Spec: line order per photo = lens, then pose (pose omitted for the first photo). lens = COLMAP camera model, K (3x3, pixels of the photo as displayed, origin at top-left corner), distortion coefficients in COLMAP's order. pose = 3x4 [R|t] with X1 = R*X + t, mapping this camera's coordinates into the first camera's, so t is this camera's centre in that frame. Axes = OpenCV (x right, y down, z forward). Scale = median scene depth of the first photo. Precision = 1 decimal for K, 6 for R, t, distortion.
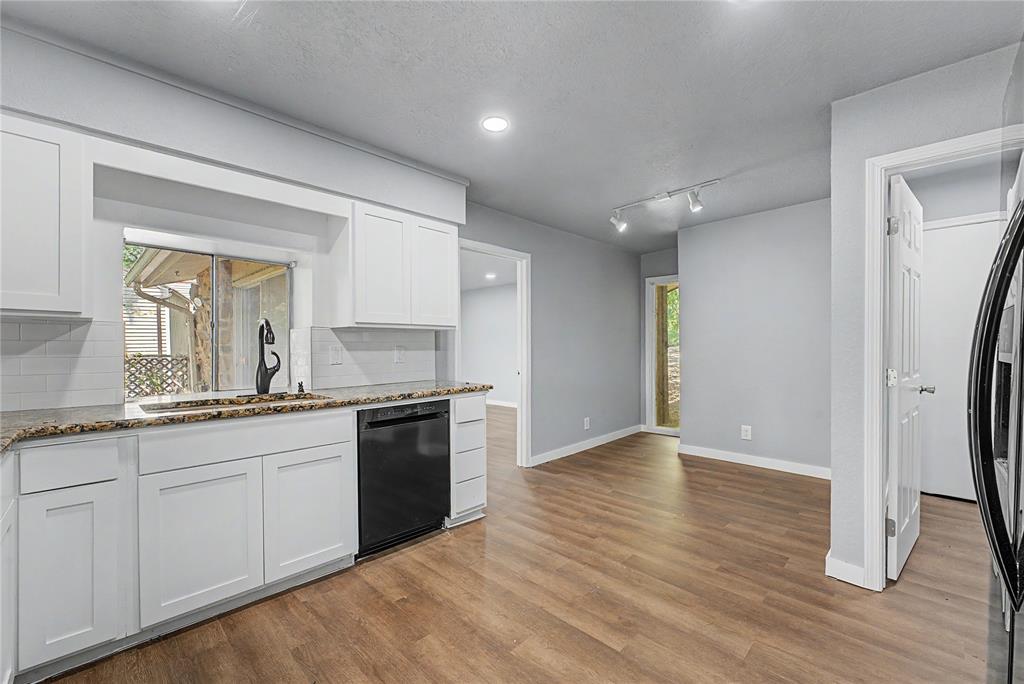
lens RADIAL K [[410.7, 0, 512.0], [0, 410.7, 342.0], [0, 0, 1]] dist [-0.010877, 0.000504]
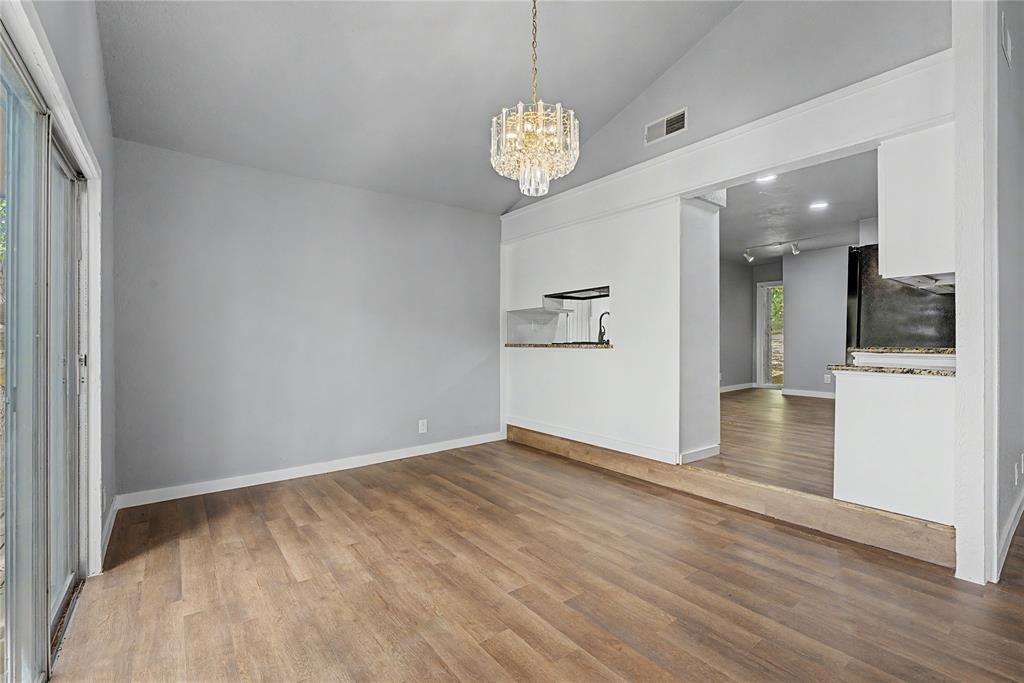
lens RADIAL K [[443.5, 0, 512.0], [0, 443.5, 341.5], [0, 0, 1]] dist [0.014606, 0.000088]
pose [[0.990888, 0.002034, -0.134673, -0.450661], [-0.001056, 0.999973, 0.007337, 0.060210], [0.134684, -0.007128, 0.990863, -0.963902]]
